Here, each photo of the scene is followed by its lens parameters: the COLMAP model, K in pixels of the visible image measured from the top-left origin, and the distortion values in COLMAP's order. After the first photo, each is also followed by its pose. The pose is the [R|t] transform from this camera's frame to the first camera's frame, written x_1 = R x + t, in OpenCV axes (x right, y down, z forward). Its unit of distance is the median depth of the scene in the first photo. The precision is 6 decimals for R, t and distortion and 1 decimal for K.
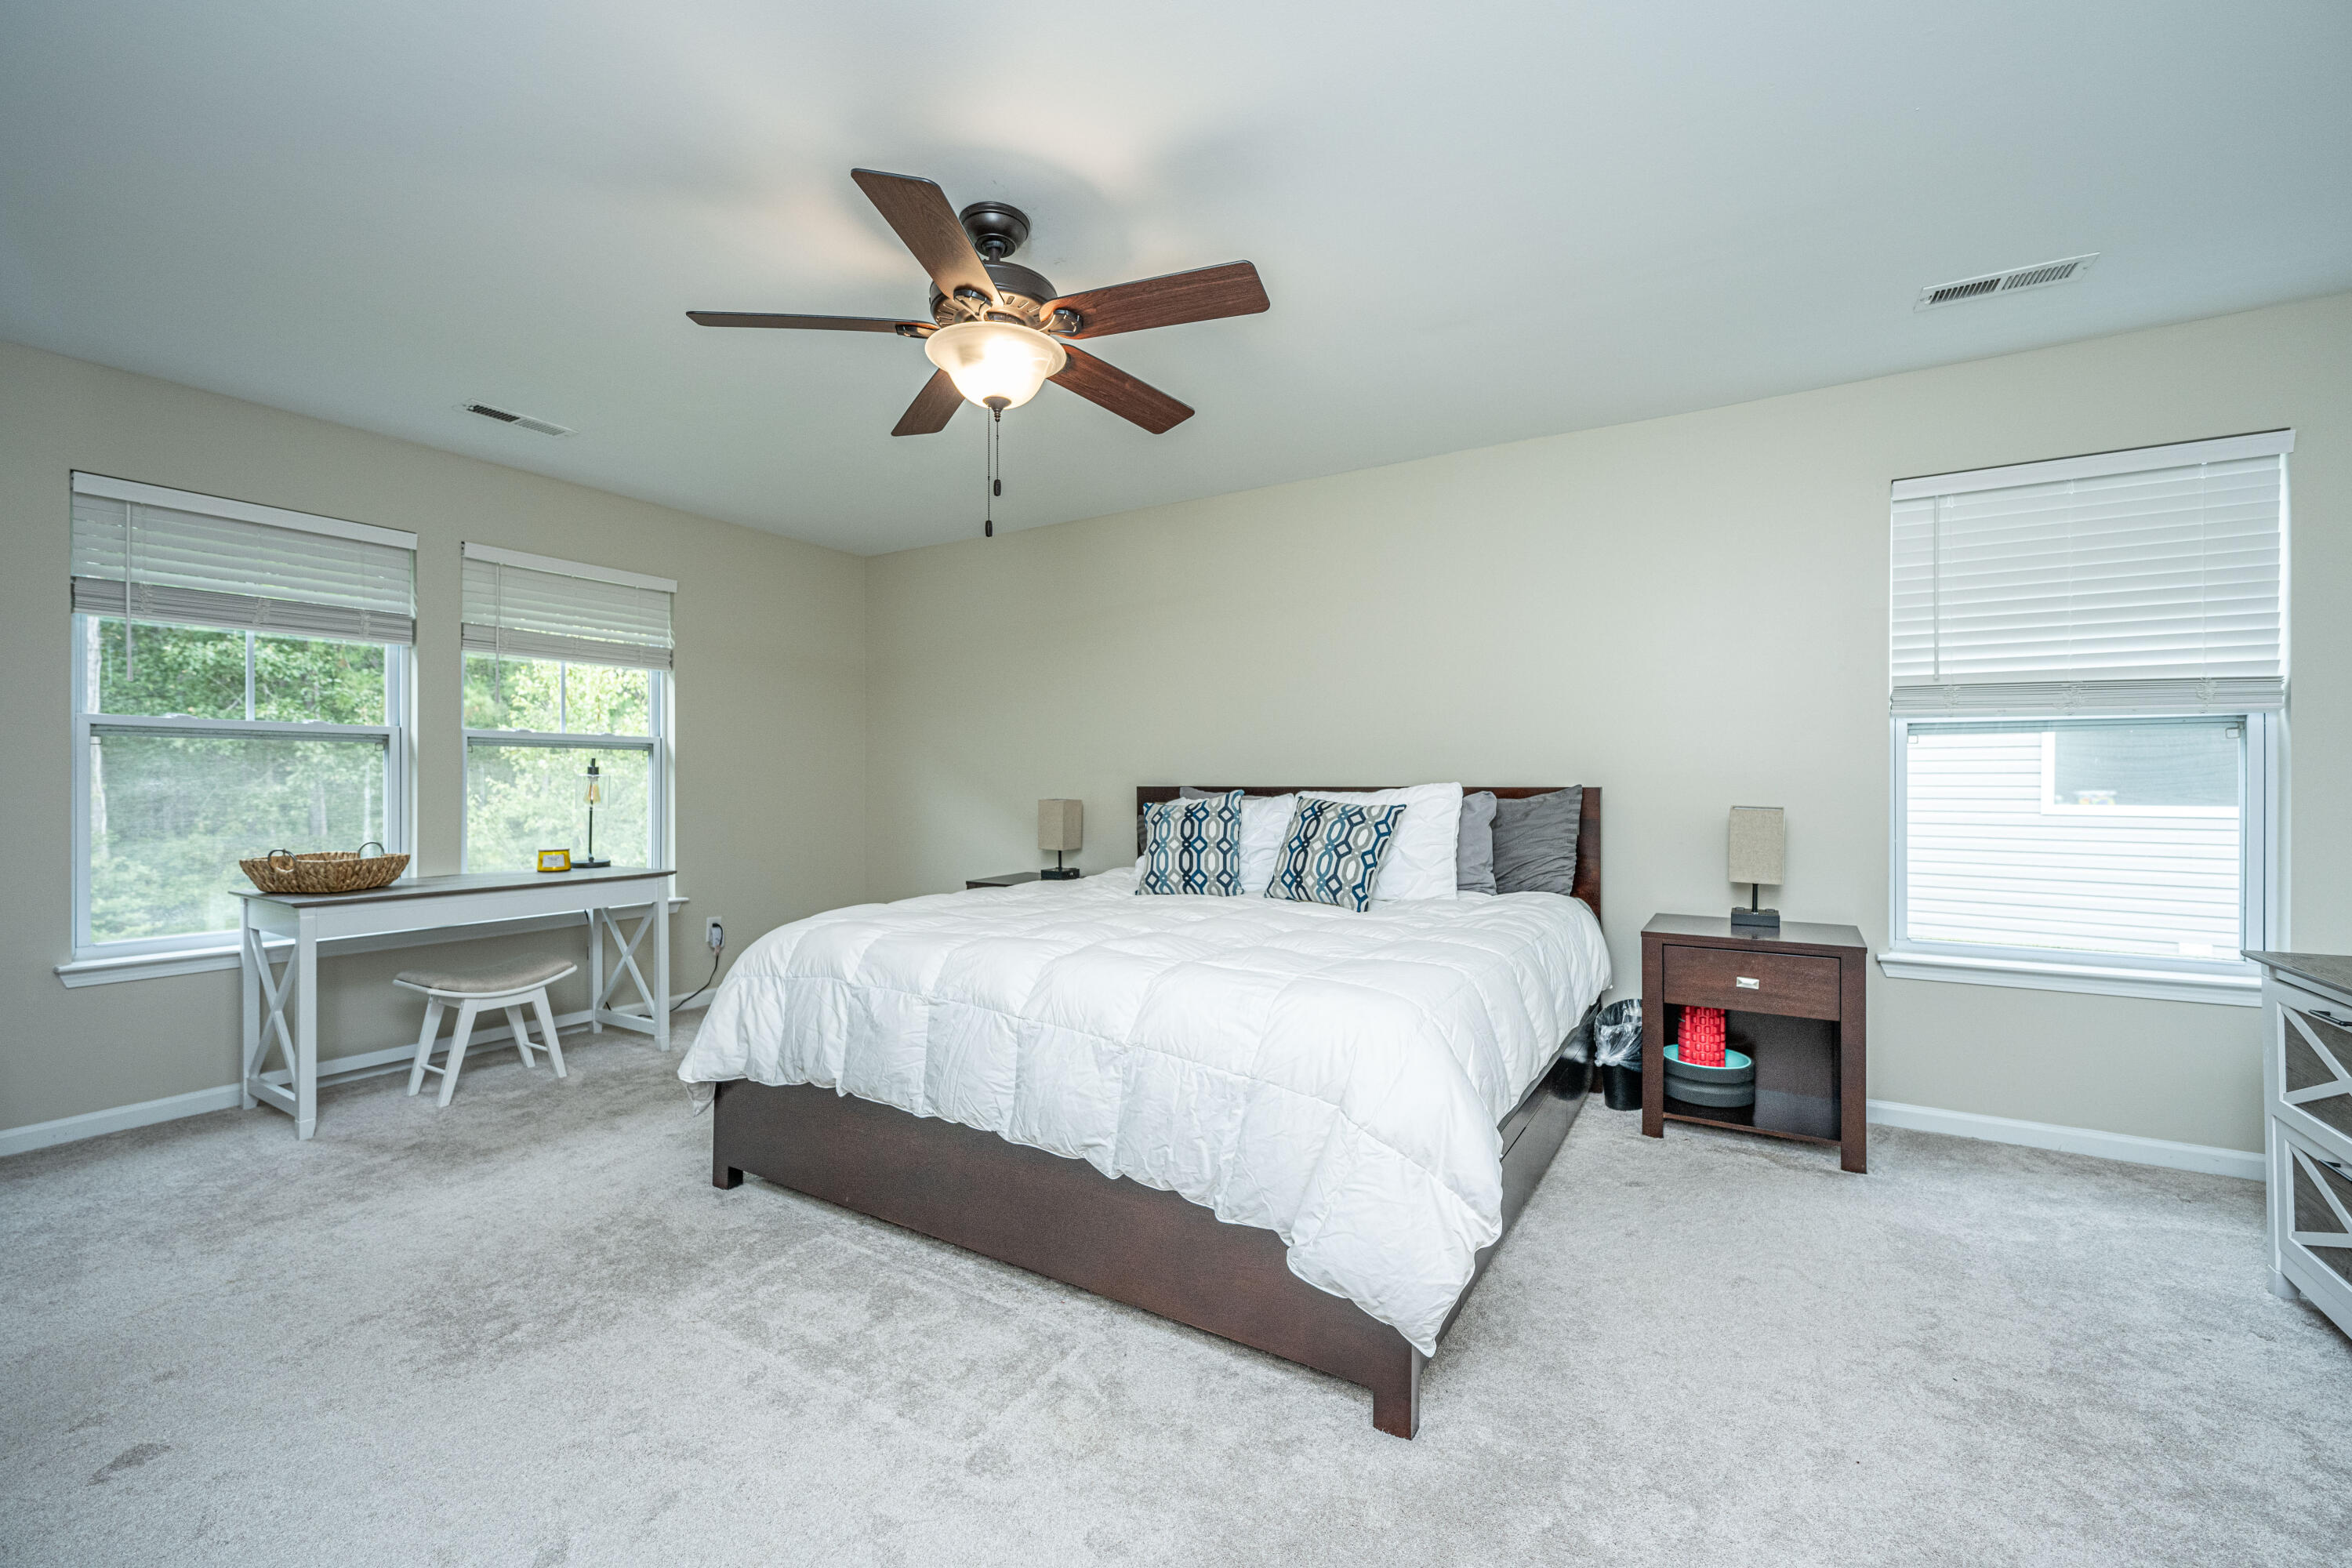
lens RADIAL K [[945.2, 0, 1151.9], [0, 945.2, 793.7], [0, 0, 1]] dist [-0.002638, 0.000363]
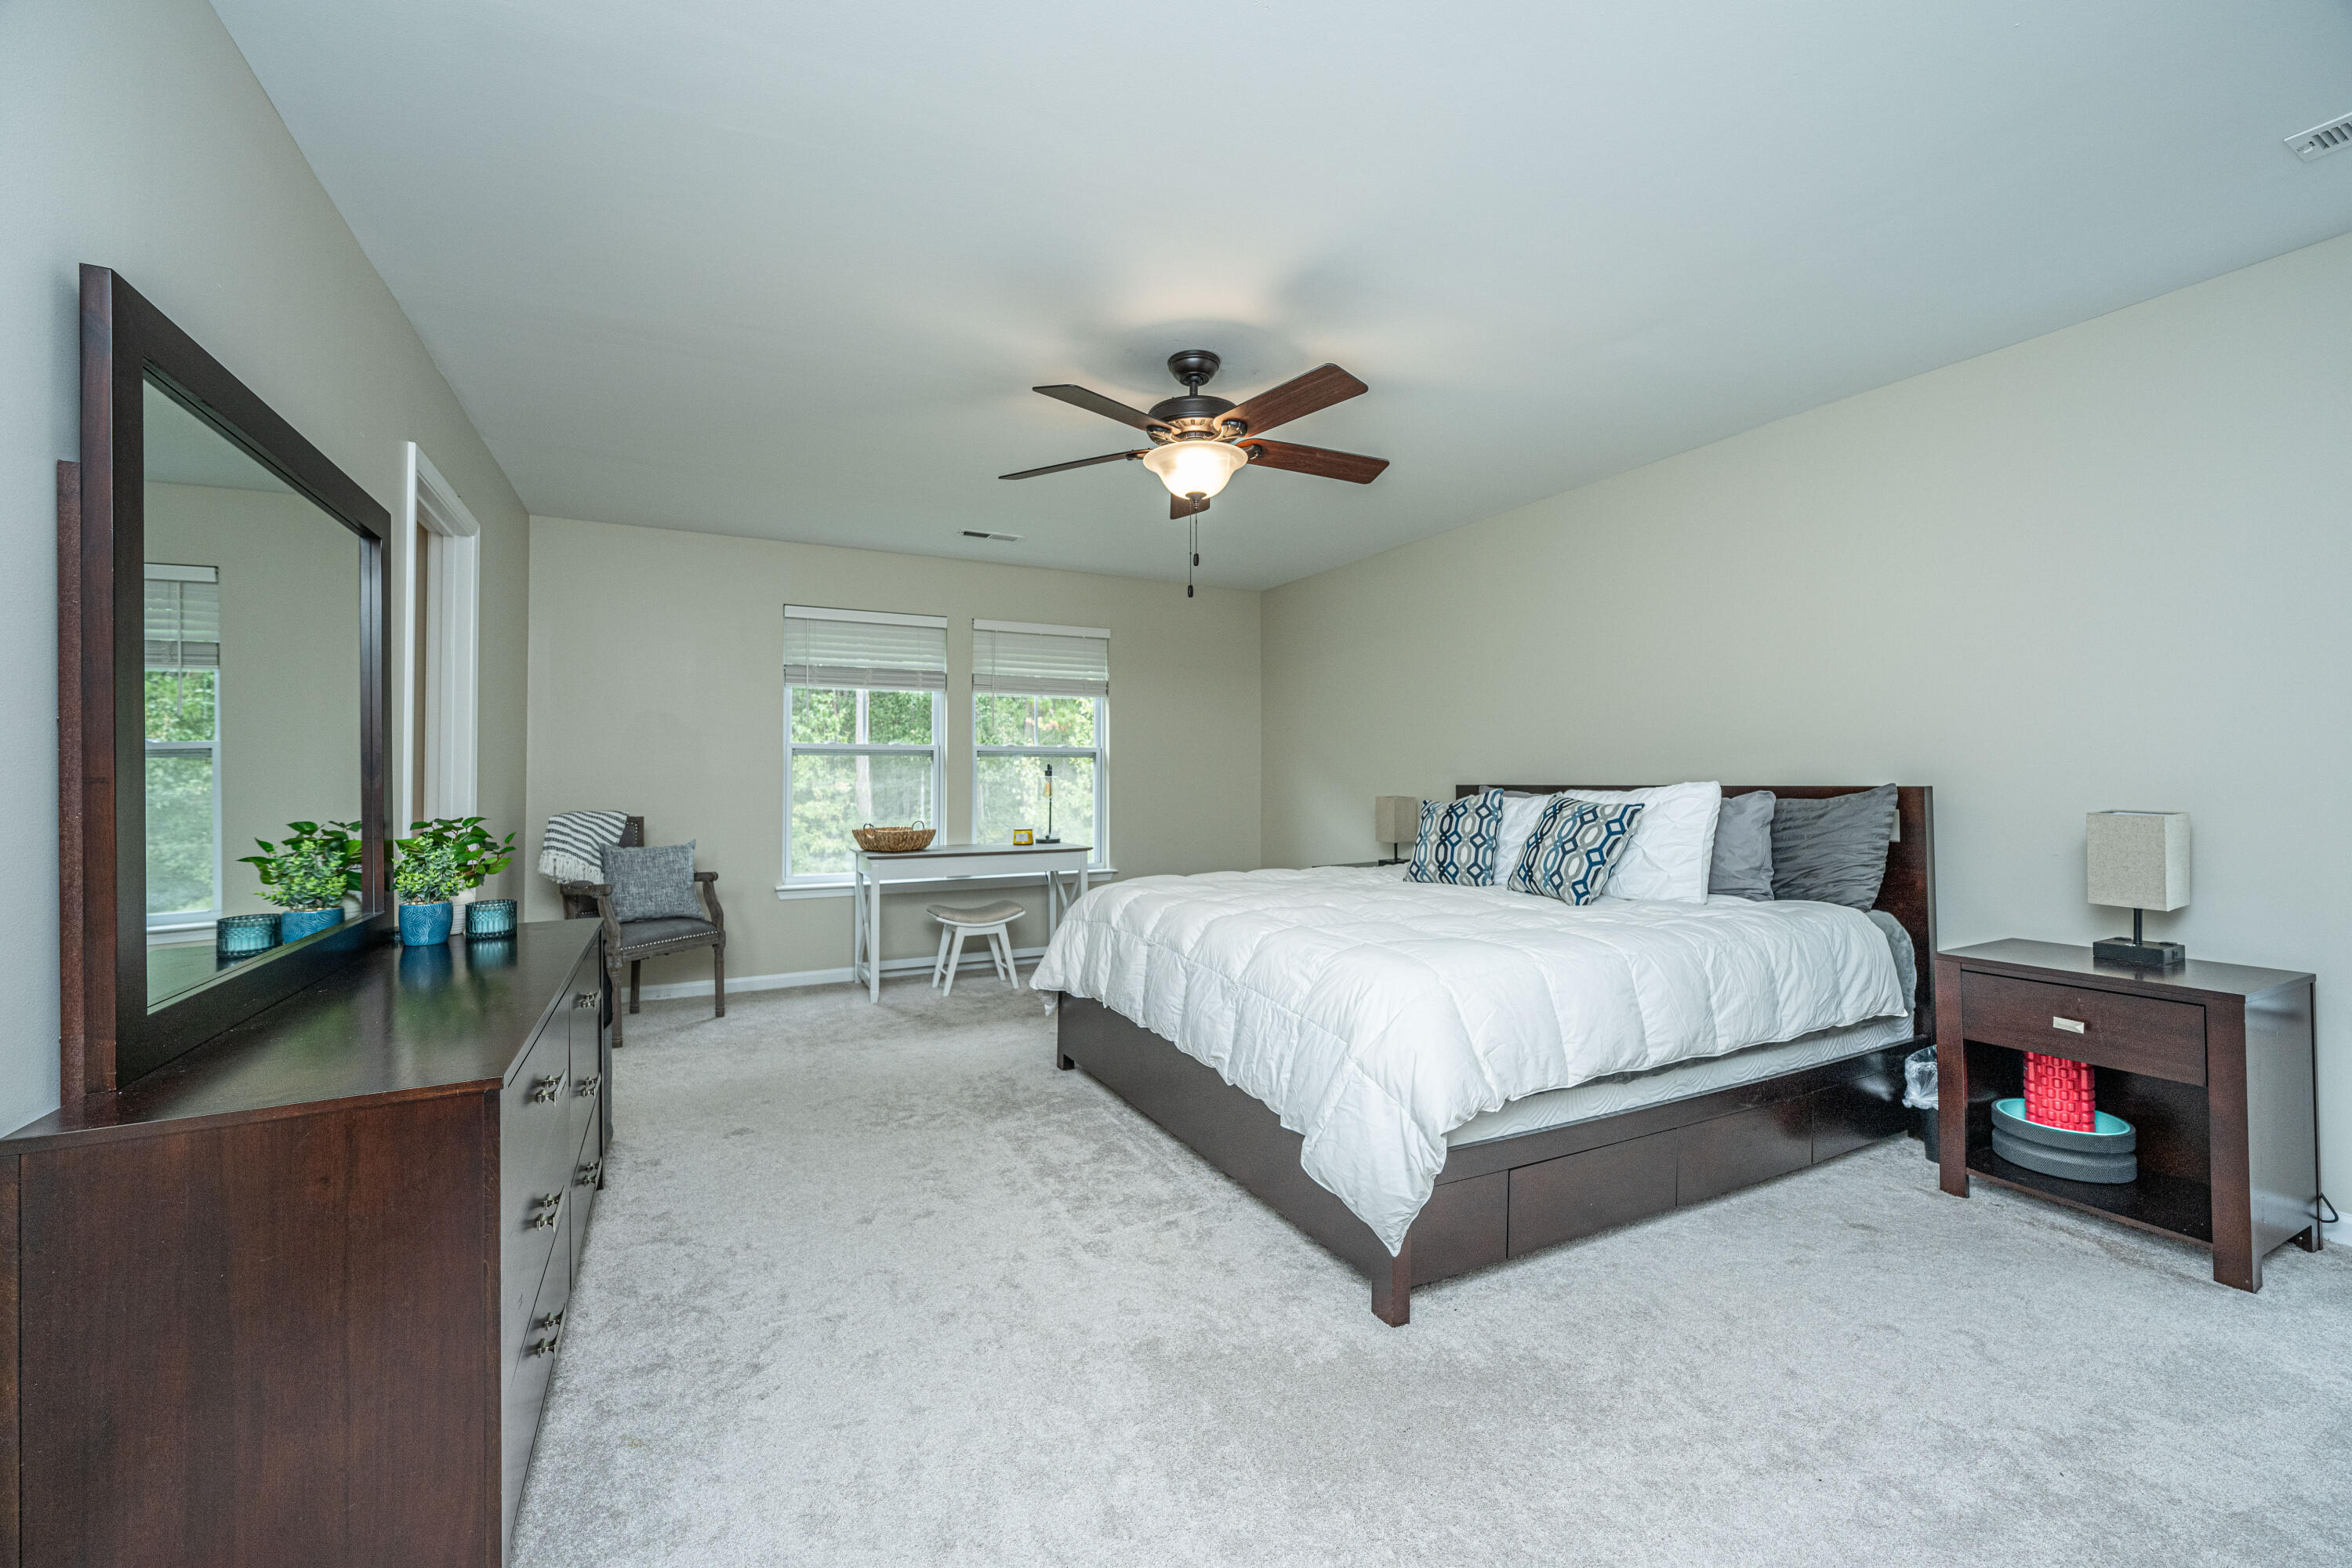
lens RADIAL K [[945.2, 0, 1180.7], [0, 945.2, 777.2], [0, 0, 1]] dist [-0.002638, 0.000363]
pose [[0.851840, -0.003347, -0.523791, 0.393373], [-0.004483, 0.999896, -0.013681, -0.000646], [0.523783, 0.014002, 0.851737, -0.104959]]
